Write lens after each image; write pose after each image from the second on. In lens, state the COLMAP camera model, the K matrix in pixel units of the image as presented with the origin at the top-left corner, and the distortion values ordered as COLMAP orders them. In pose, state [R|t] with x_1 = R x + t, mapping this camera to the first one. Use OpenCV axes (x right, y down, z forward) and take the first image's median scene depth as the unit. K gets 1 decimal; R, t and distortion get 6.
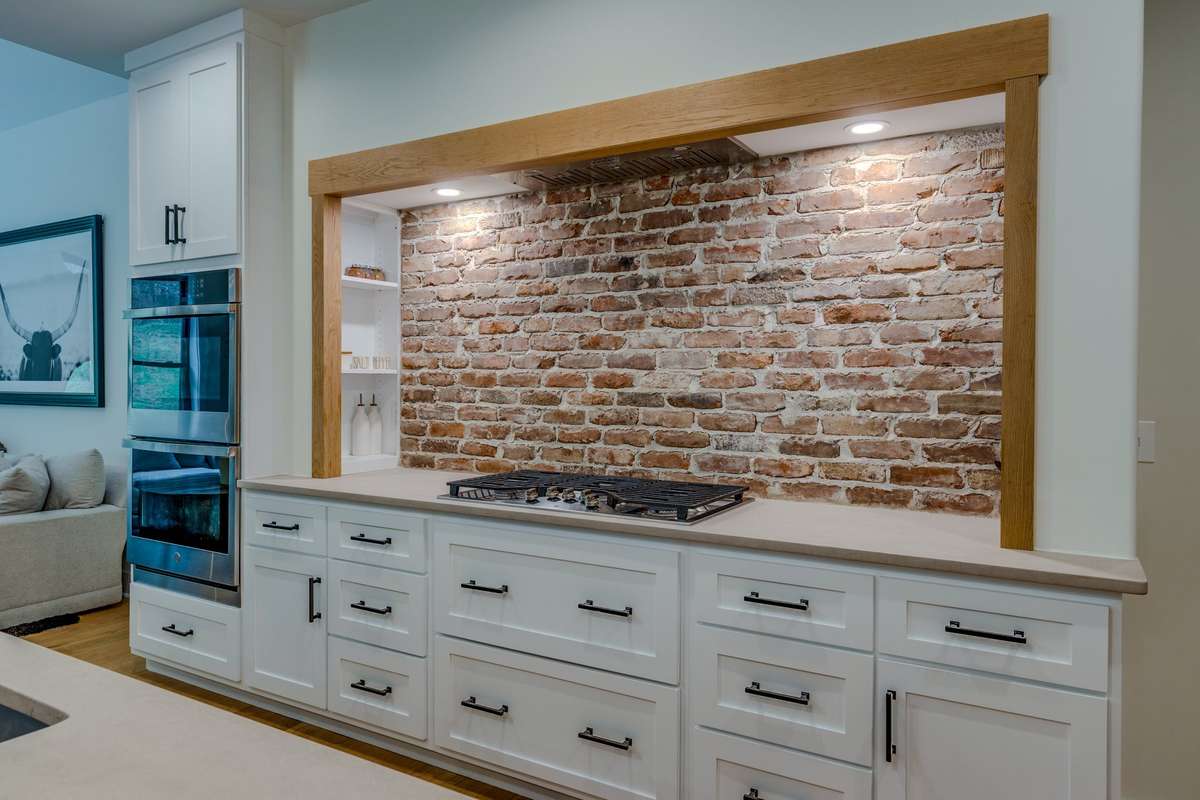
lens RADIAL K [[788.2, 0, 584.6], [0, 788.2, 387.0], [0, 0, 1]] dist [0.004420, 0.000041]
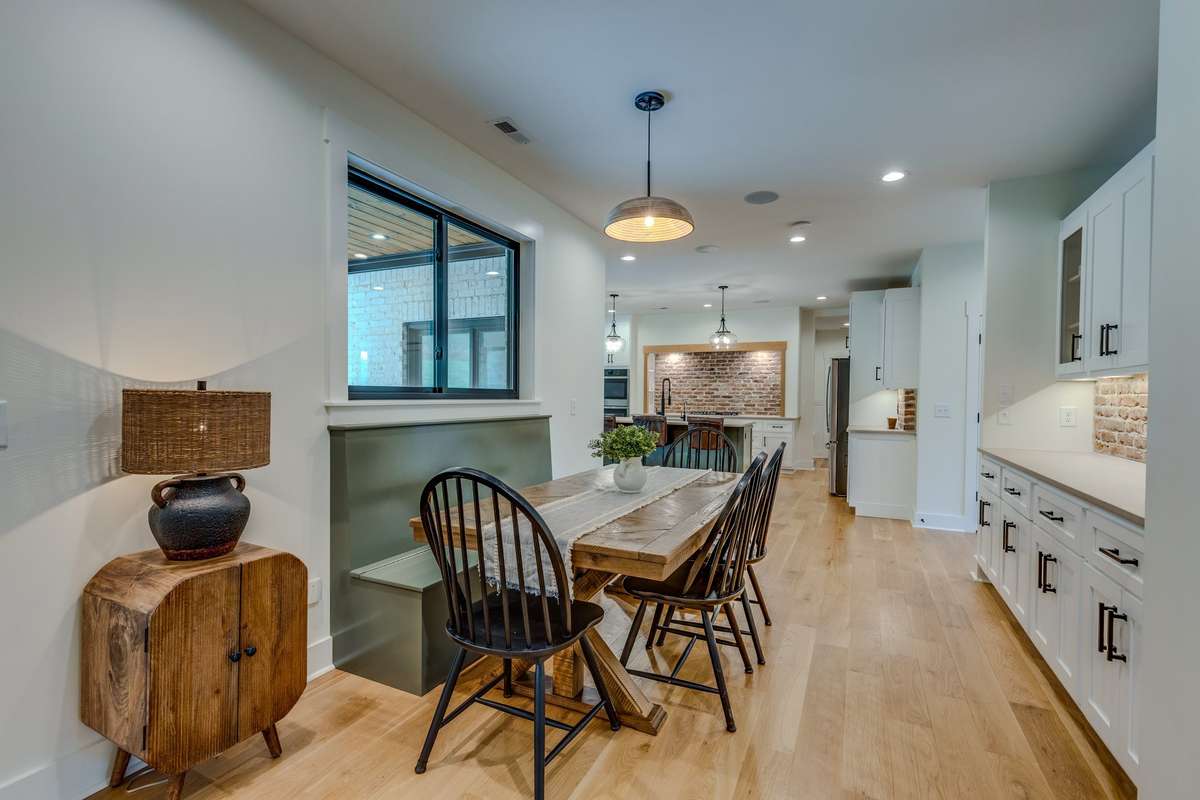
lens RADIAL K [[530.6, 0, 604.3], [0, 530.6, 403.3], [0, 0, 1]] dist [0.002456, -0.000034]
pose [[0.995538, 0.000004, 0.094357, -0.937256], [-0.000798, 0.999965, 0.008379, 0.030439], [-0.094354, -0.008417, 0.995503, -2.259050]]
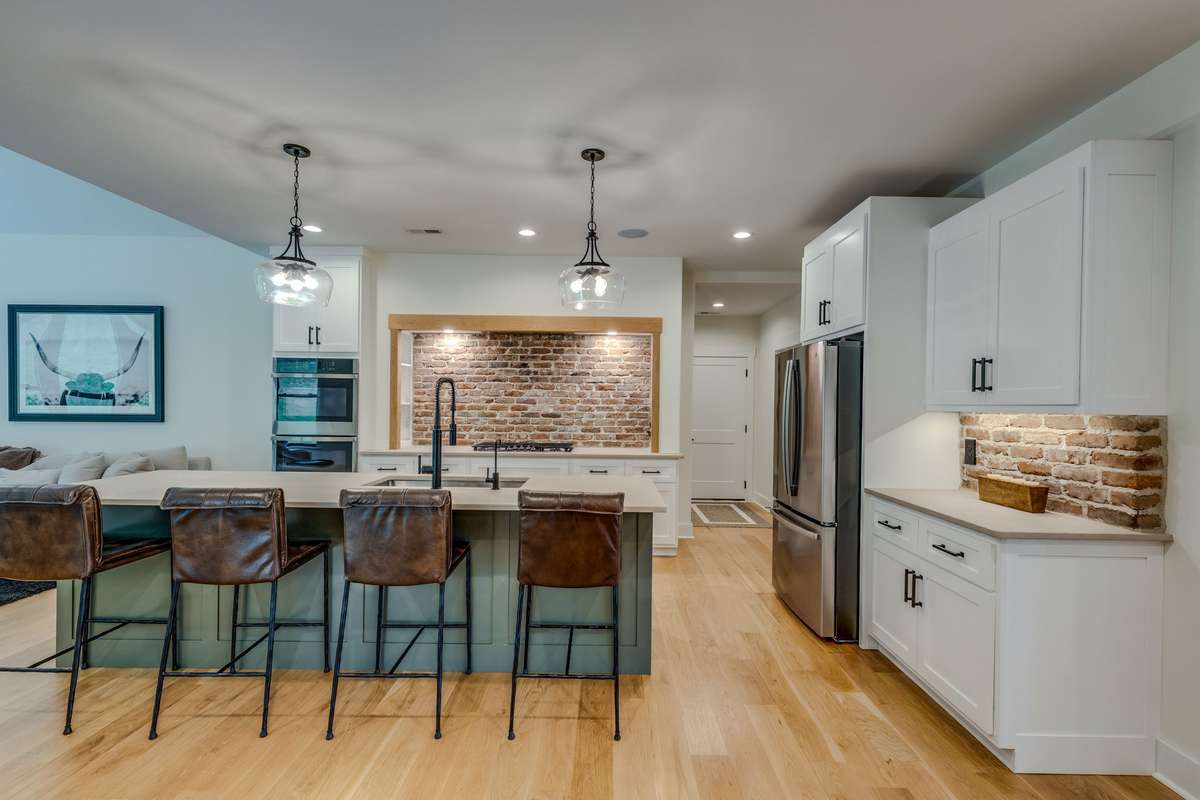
lens RADIAL K [[530.6, 0, 604.3], [0, 530.6, 403.3], [0, 0, 1]] dist [0.002456, -0.000034]
pose [[0.859353, 0.002561, 0.511376, -0.647532], [-0.001452, 0.999996, -0.002568, -0.020113], [-0.511380, 0.001465, 0.859353, -0.722898]]
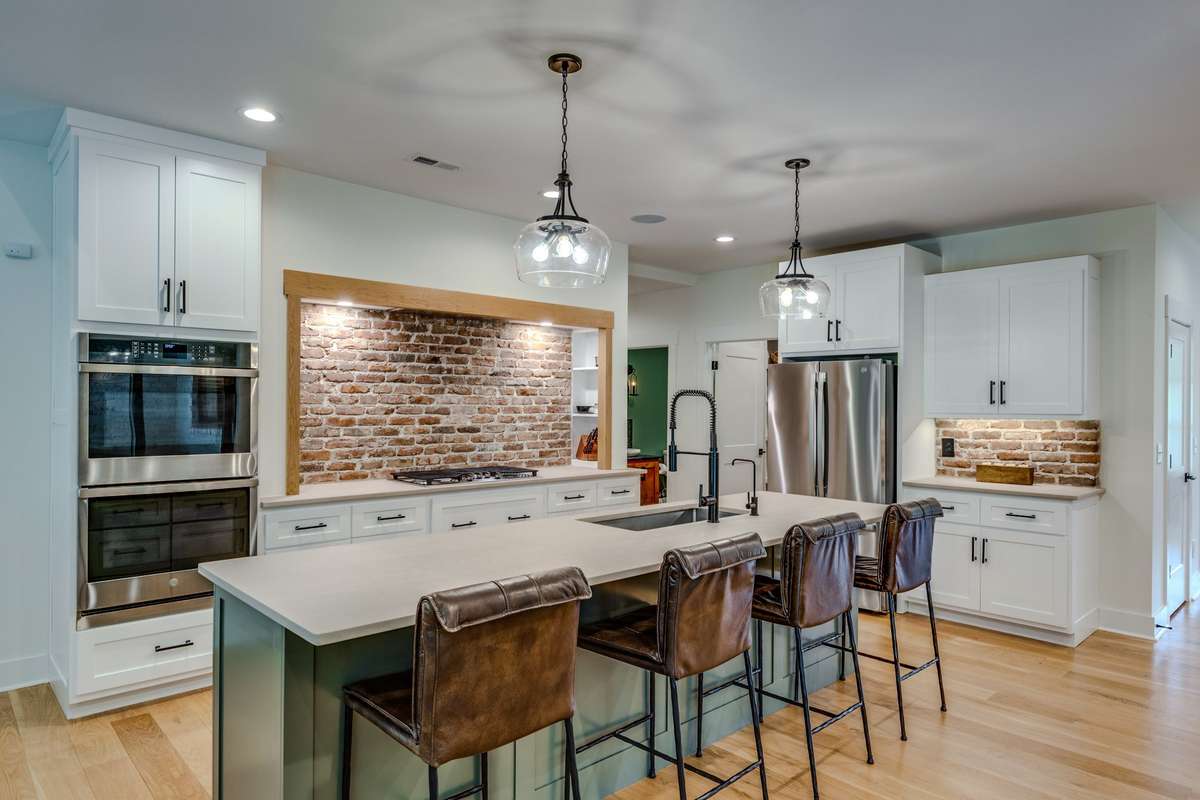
lens RADIAL K [[722.6, 0, 604.4], [0, 722.6, 403.6], [0, 0, 1]] dist [0.003914, -0.000118]
pose [[0.273803, -0.005167, 0.961772, -1.527854], [0.004452, 0.999982, 0.004105, -0.054546], [-0.961775, 0.003158, 0.273821, 0.115436]]
